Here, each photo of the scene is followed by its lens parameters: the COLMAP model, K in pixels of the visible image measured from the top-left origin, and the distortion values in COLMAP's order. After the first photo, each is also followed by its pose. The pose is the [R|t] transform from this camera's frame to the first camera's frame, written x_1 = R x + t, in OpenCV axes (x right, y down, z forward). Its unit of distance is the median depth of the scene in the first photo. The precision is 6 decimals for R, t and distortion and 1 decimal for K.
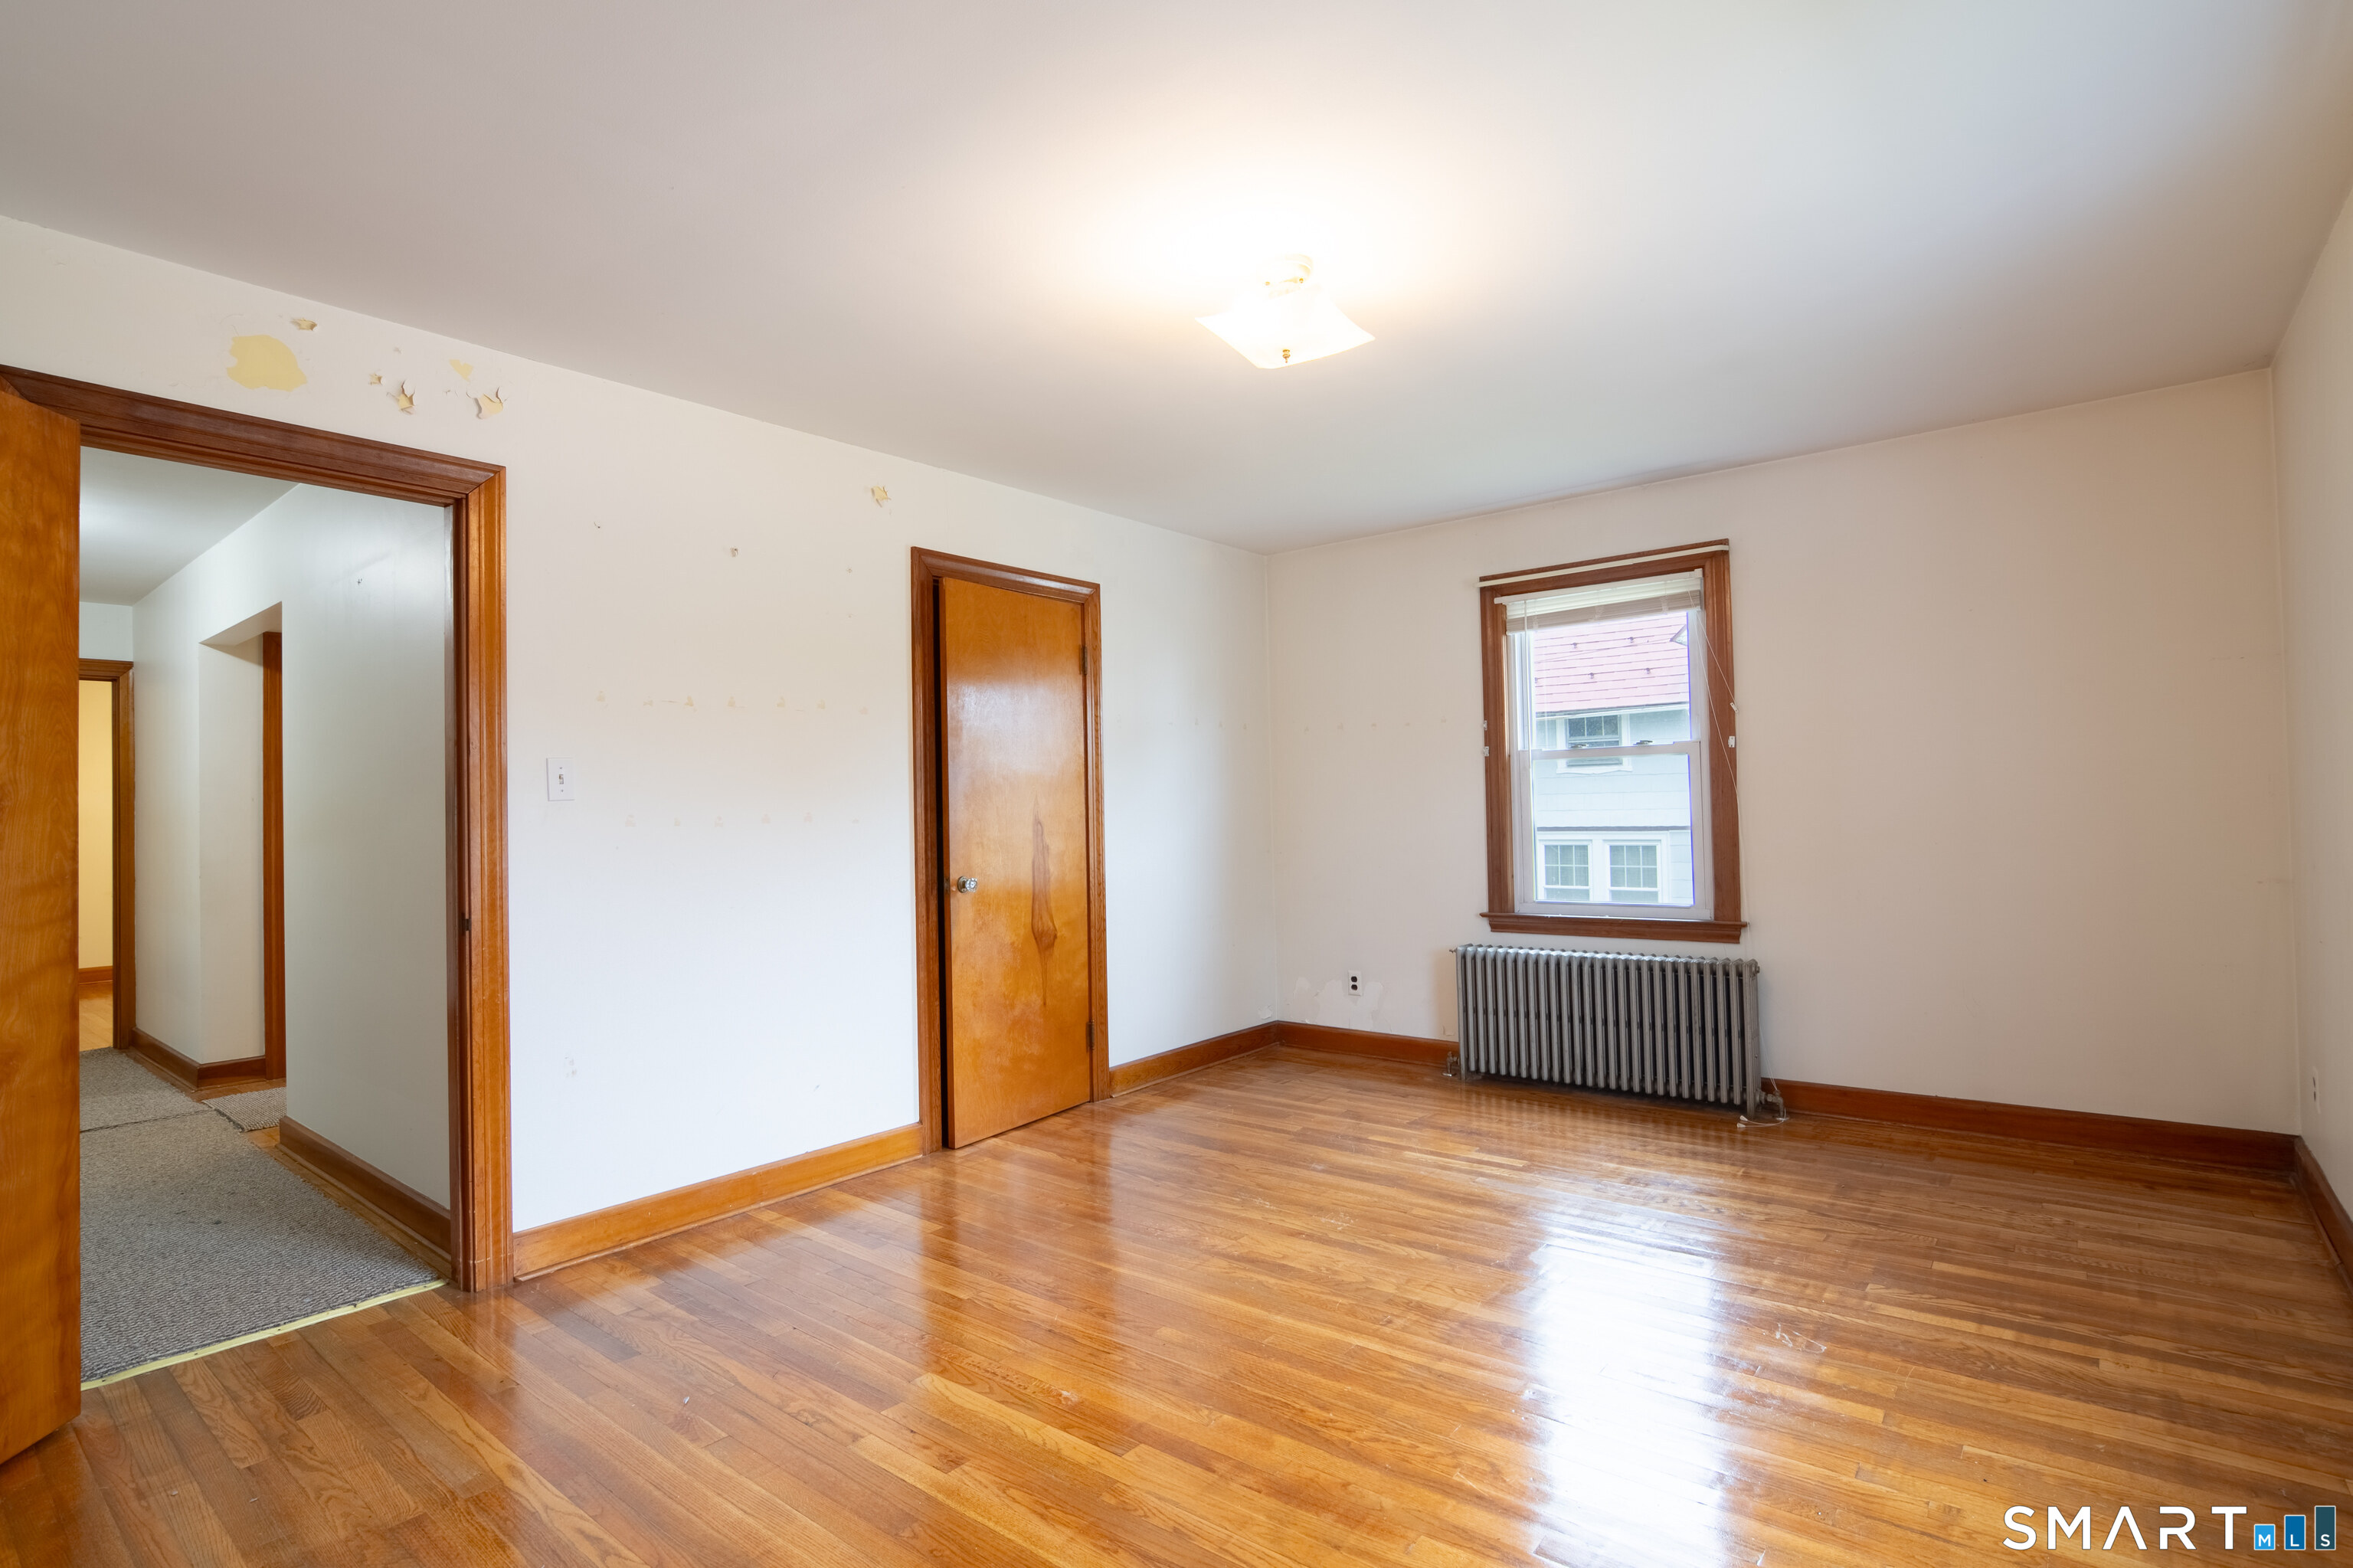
lens RADIAL K [[1150.4, 0, 1188.1], [0, 1150.4, 792.5], [0, 0, 1]] dist [-0.032848, 0.007875]
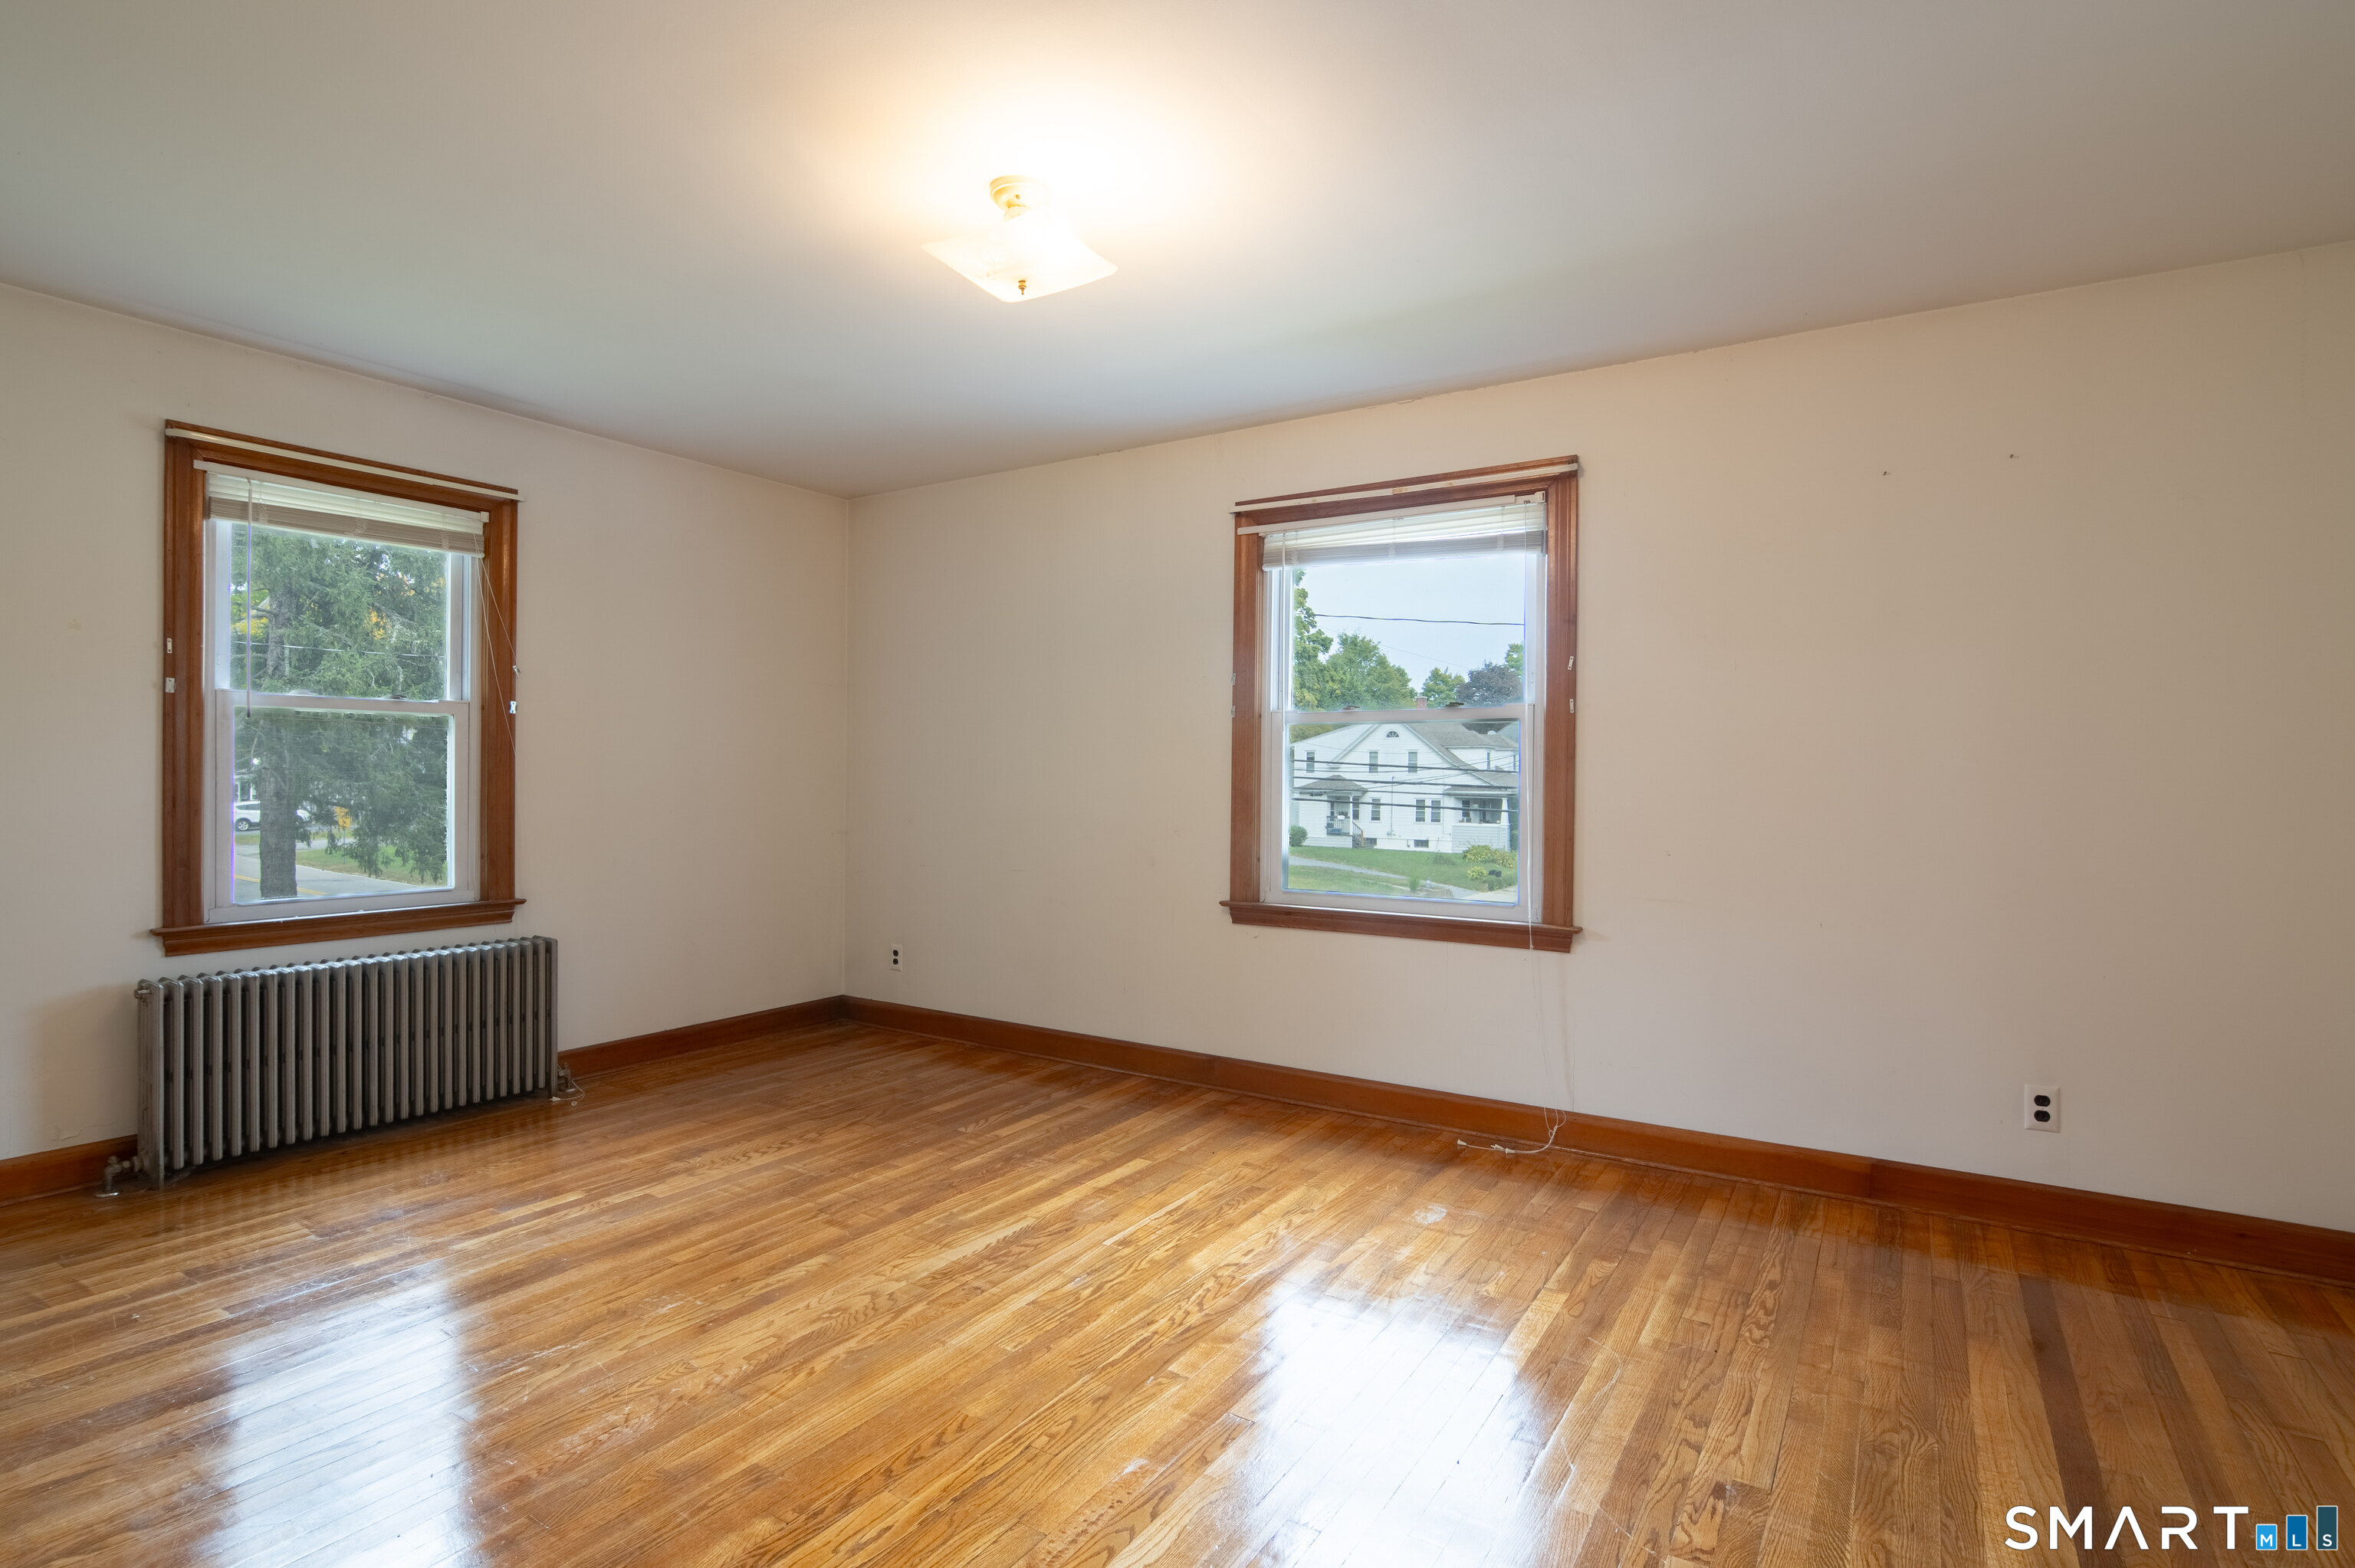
lens RADIAL K [[1151.2, 0, 1138.8], [0, 1151.2, 791.6], [0, 0, 1]] dist [-0.032848, 0.007875]
pose [[-0.081748, 0.004899, 0.996641, -0.665230], [-0.022900, 0.999715, -0.006793, 0.025895], [-0.996390, -0.023378, -0.081613, 0.756875]]
